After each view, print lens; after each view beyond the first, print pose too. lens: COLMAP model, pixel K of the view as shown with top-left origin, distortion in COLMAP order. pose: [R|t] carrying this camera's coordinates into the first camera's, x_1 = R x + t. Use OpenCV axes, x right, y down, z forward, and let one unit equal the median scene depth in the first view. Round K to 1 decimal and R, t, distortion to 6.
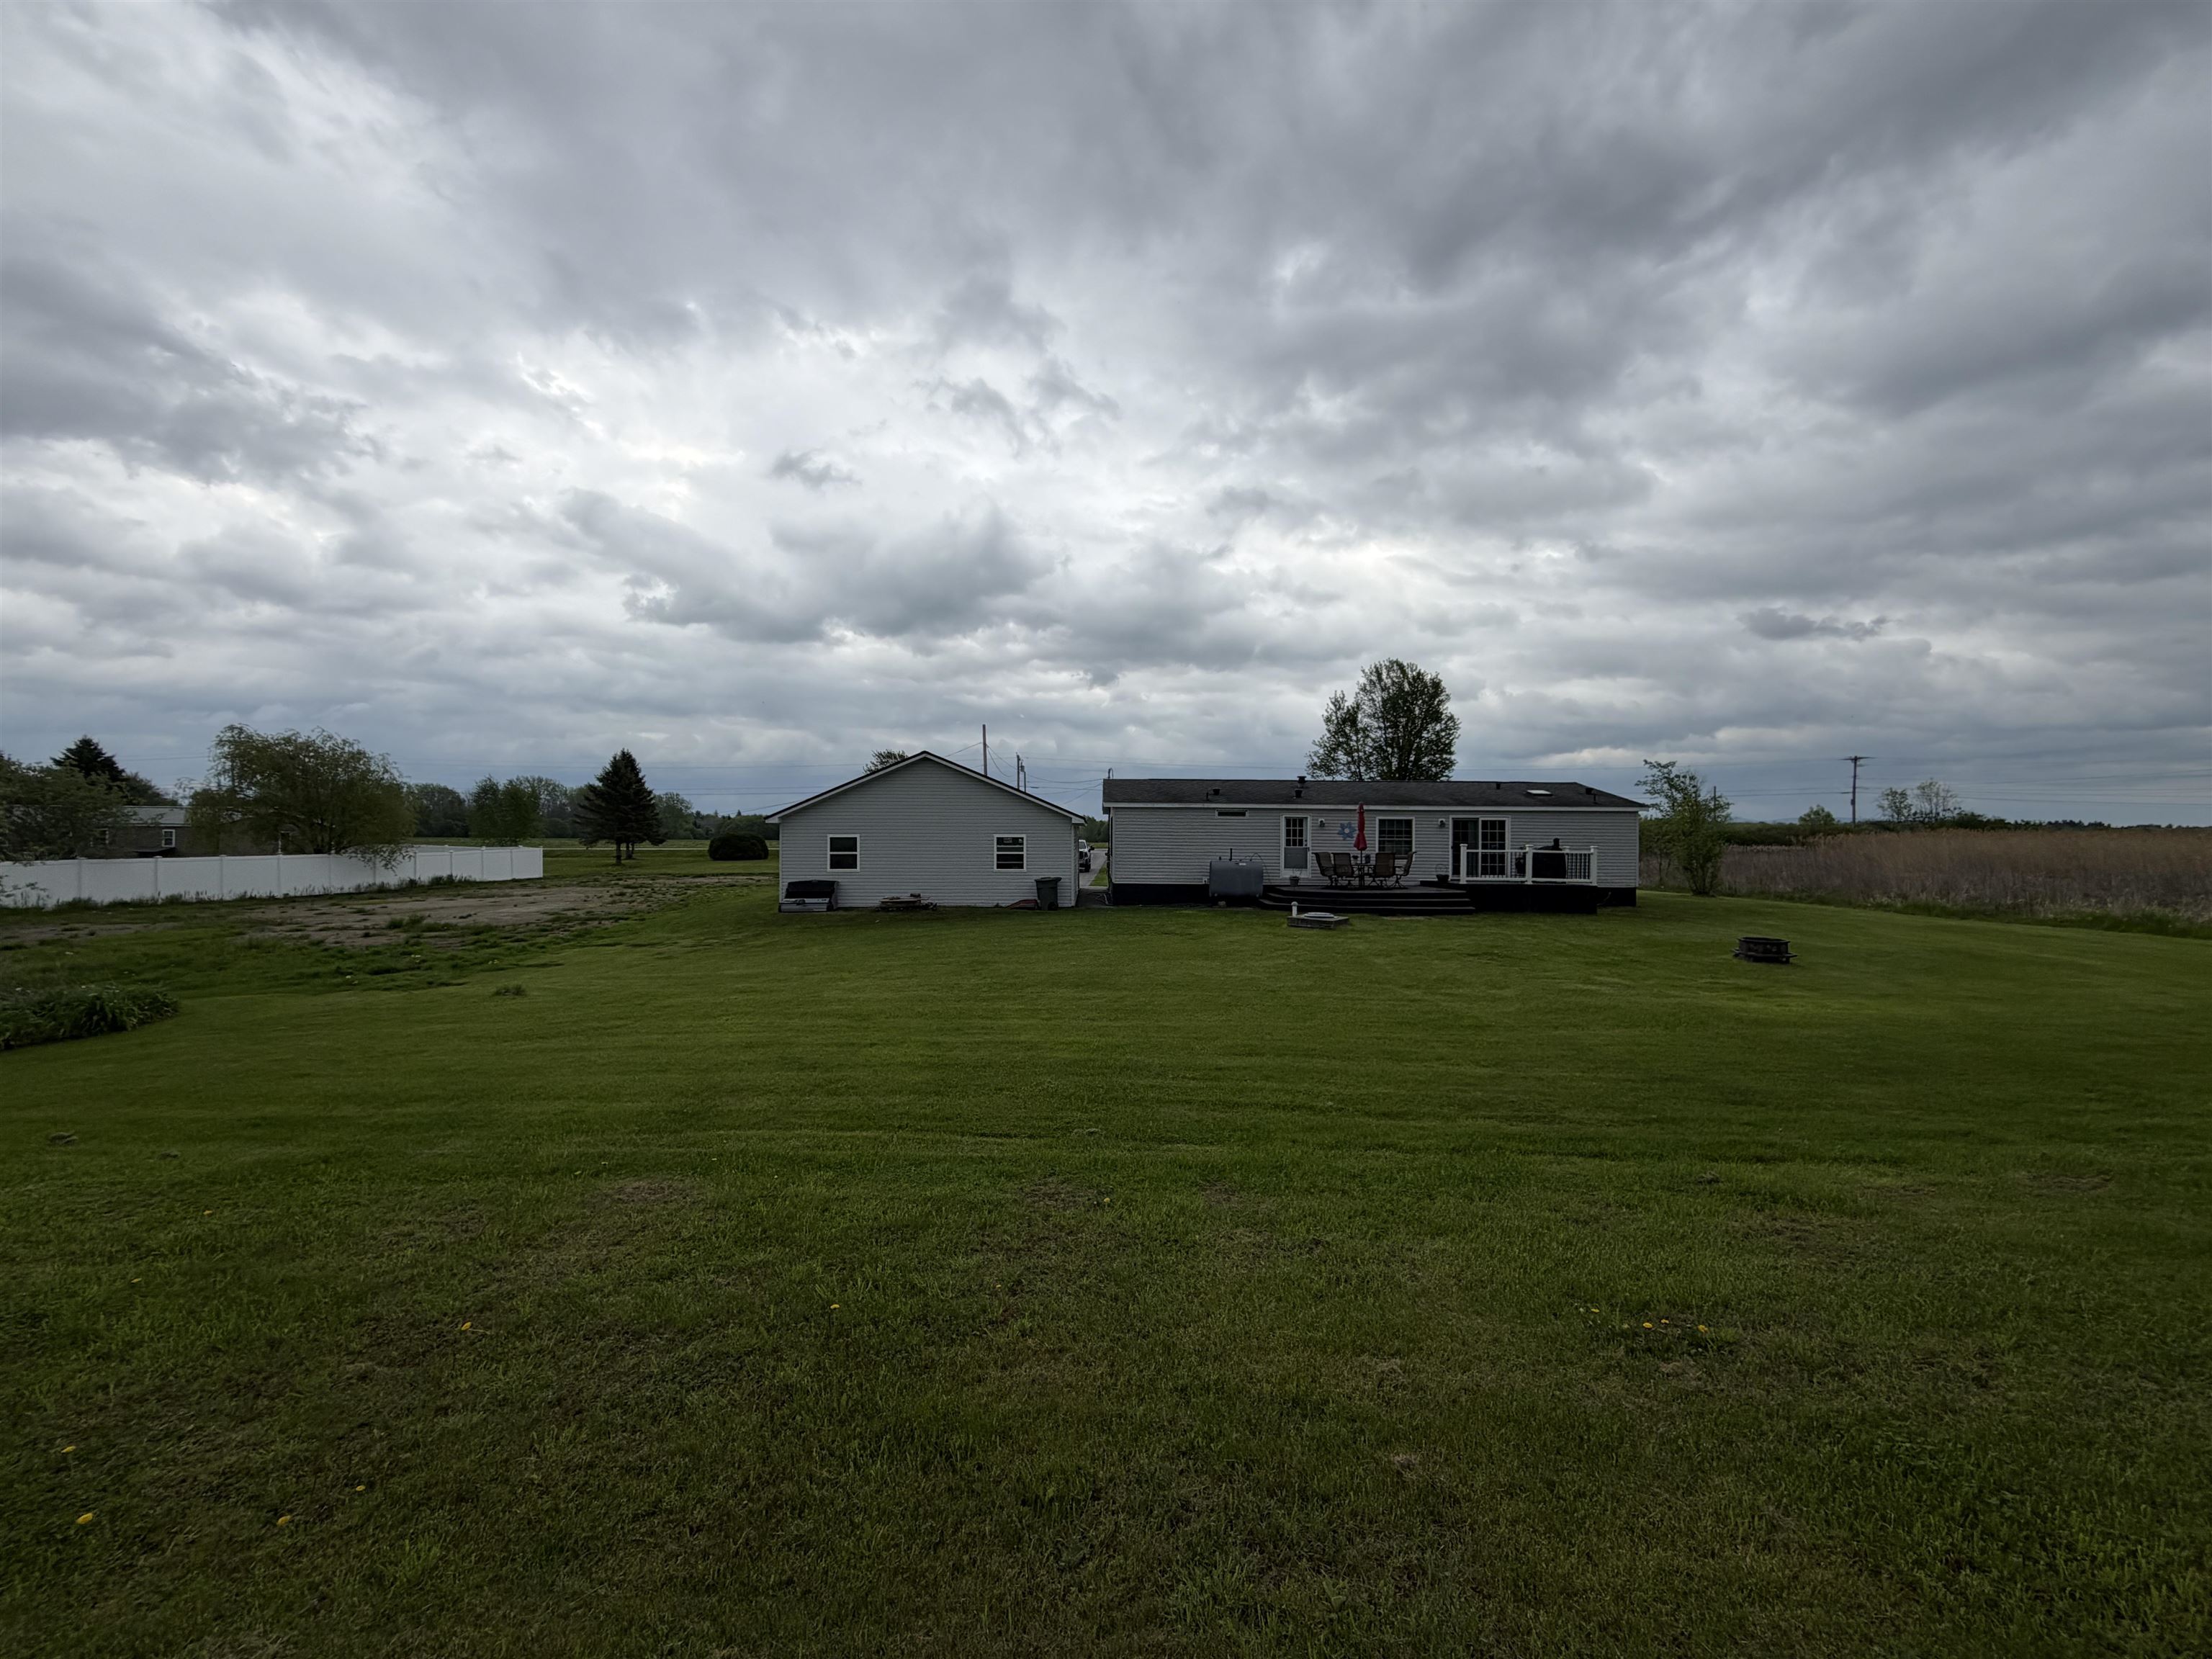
lens RADIAL K [[889.9, 0, 1100.4], [0, 889.9, 823.4], [0, 0, 1]] dist [0.001375, 0.000190]
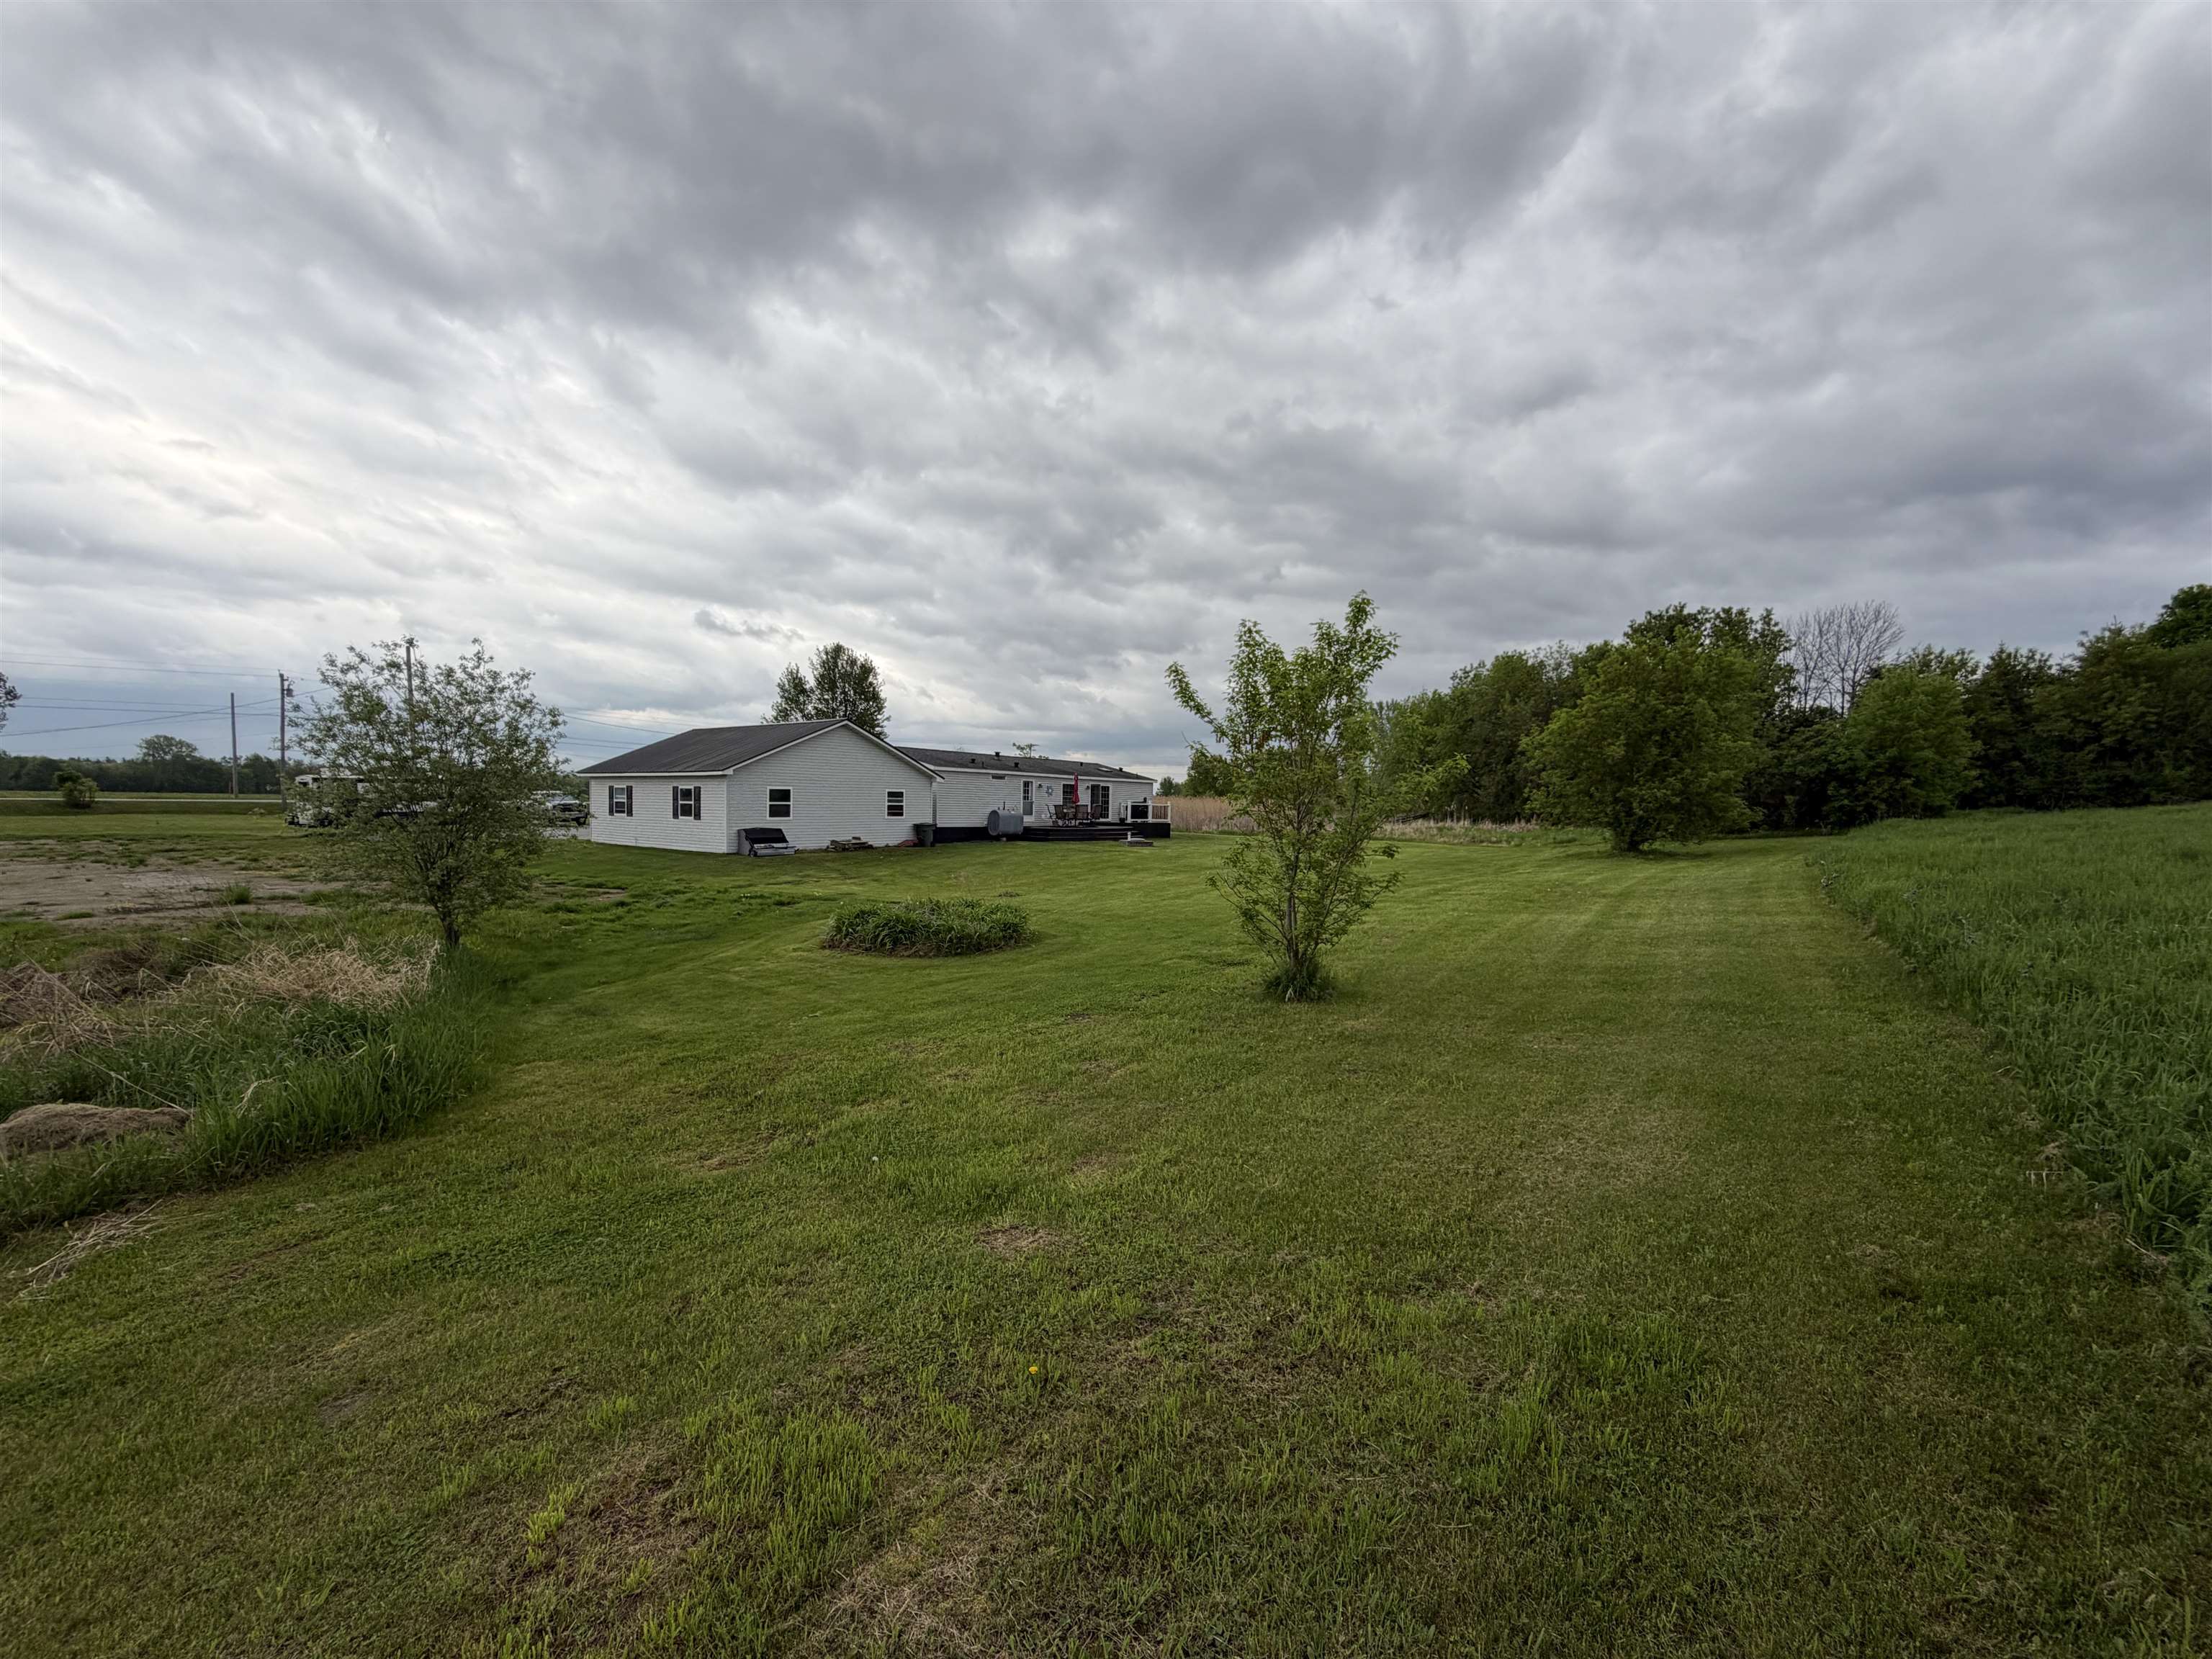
lens RADIAL K [[889.9, 0, 1109.7], [0, 889.9, 827.8], [0, 0, 1]] dist [0.001375, 0.000190]
pose [[0.588662, -0.016899, 0.808202, -0.933023], [-0.028386, 0.998733, 0.041557, 0.005760], [-0.807880, -0.047404, 0.587437, 0.002887]]
